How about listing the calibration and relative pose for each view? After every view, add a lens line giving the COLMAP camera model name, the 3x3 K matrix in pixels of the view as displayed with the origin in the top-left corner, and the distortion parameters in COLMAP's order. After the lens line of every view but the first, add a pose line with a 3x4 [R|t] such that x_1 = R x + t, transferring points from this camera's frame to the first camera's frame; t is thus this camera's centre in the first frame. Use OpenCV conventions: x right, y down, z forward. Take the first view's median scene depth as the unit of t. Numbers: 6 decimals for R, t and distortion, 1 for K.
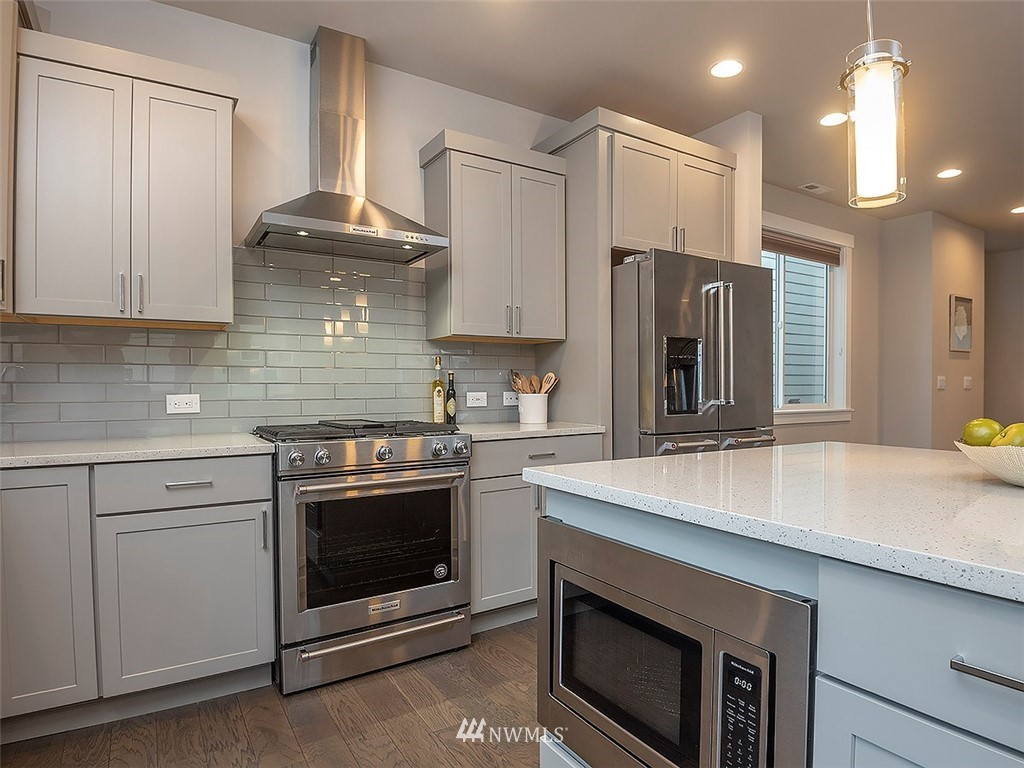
lens RADIAL K [[589.5, 0, 544.0], [0, 589.5, 394.3], [0, 0, 1]] dist [-0.003488, -0.001311]
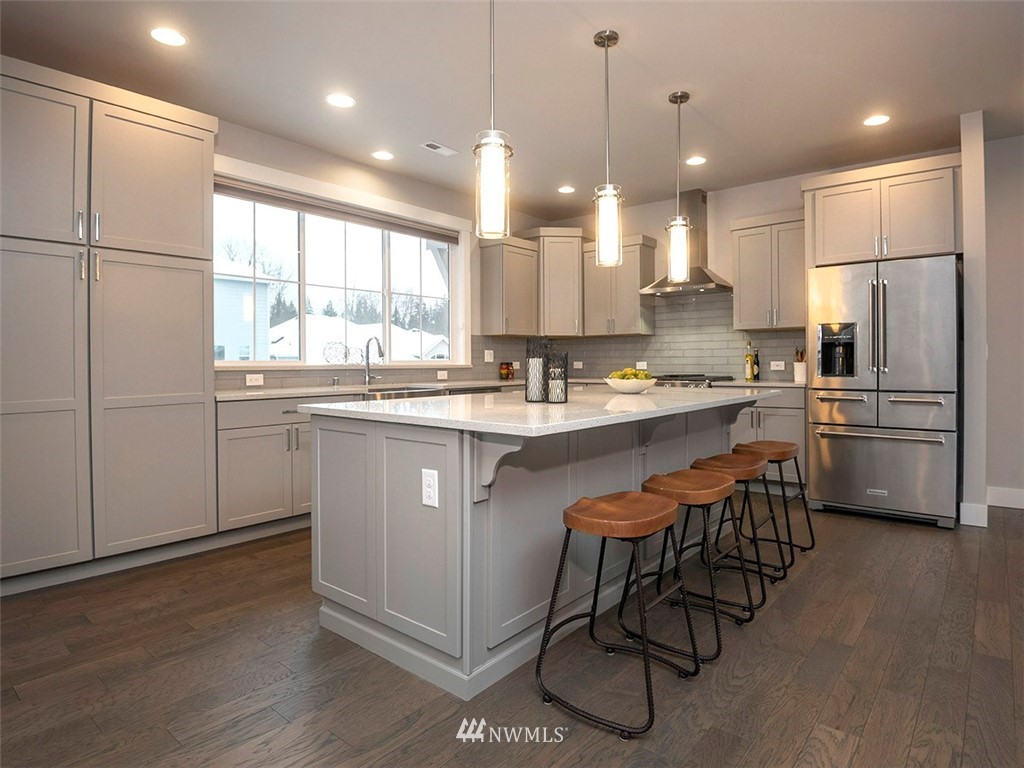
lens RADIAL K [[576.6, 0, 535.3], [0, 576.6, 366.4], [0, 0, 1]] dist [-0.045715, -0.002161]
pose [[0.299757, 0.010810, -0.953954, 1.327884], [-0.004994, 0.999940, 0.009761, -0.001575], [0.954002, 0.001838, 0.299793, -0.130063]]
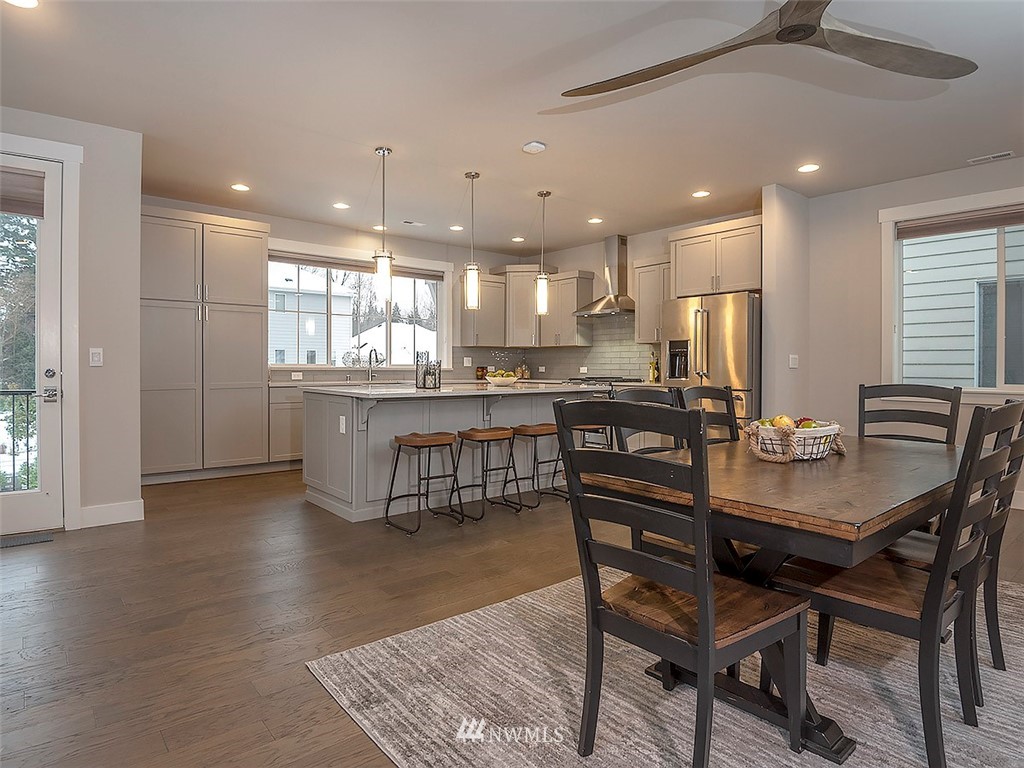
lens RADIAL K [[578.7, 0, 492.1], [0, 578.7, 372.4], [0, 0, 1]] dist [-0.044398, -0.001590]
pose [[0.091817, 0.013924, -0.995679, 2.096148], [-0.013064, 0.999833, 0.012777, -0.004272], [0.995690, 0.011834, 0.091984, 0.183370]]
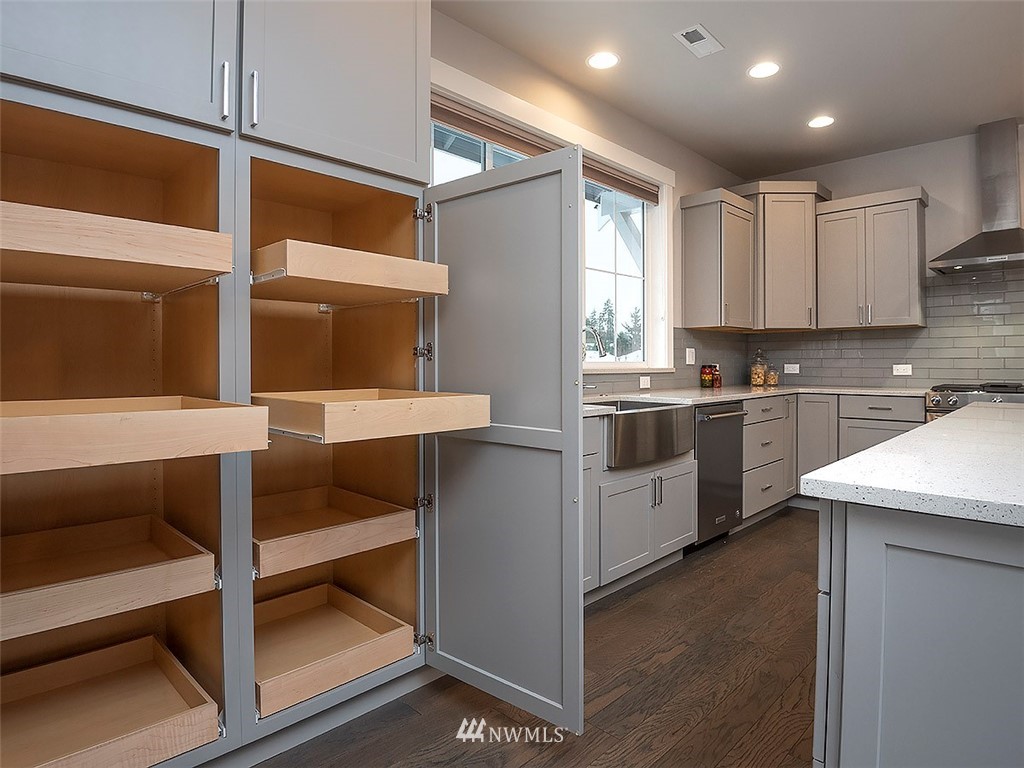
lens RADIAL K [[578.7, 0, 492.1], [0, 578.7, 372.4], [0, 0, 1]] dist [-0.044398, -0.001590]
pose [[0.165599, 0.018159, -0.986026, 0.738895], [-0.007259, 0.999826, 0.017195, 0.002437], [0.986166, 0.004310, 0.165702, -0.433725]]
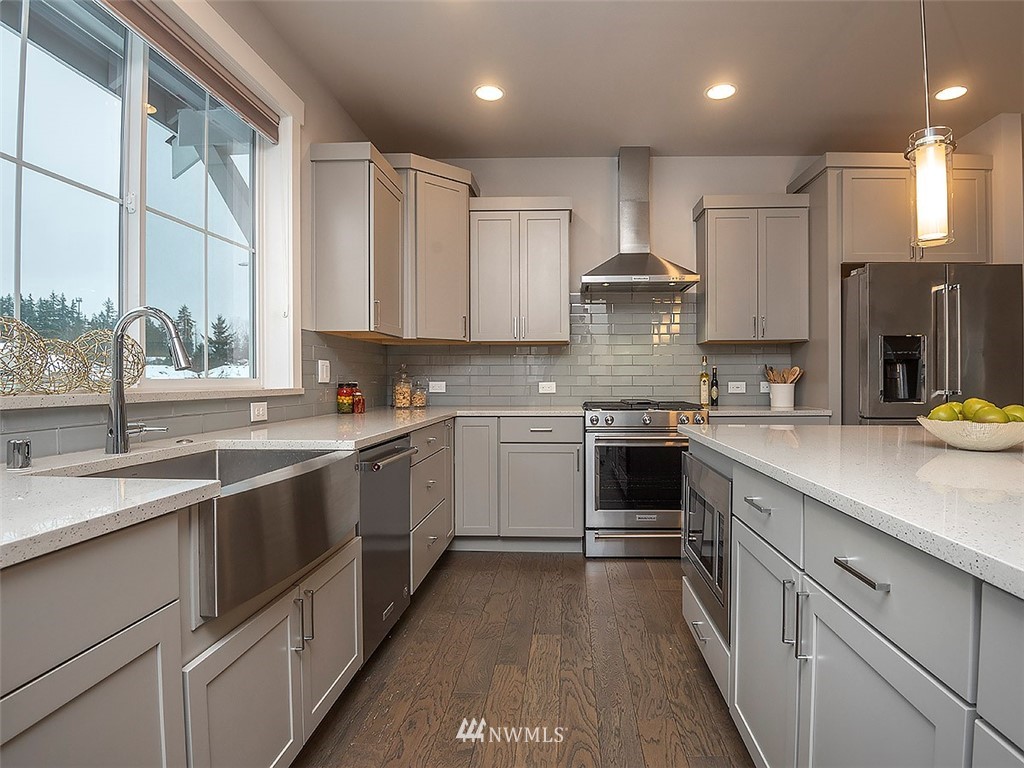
lens RADIAL K [[557.4, 0, 558.4], [0, 557.4, 383.7], [0, 0, 1]] dist [-0.026065, -0.001449]
pose [[0.820033, 0.007715, -0.572264, 0.298726], [-0.007206, 0.999969, 0.003155, -0.000779], [0.572271, 0.001537, 0.820063, -0.274263]]
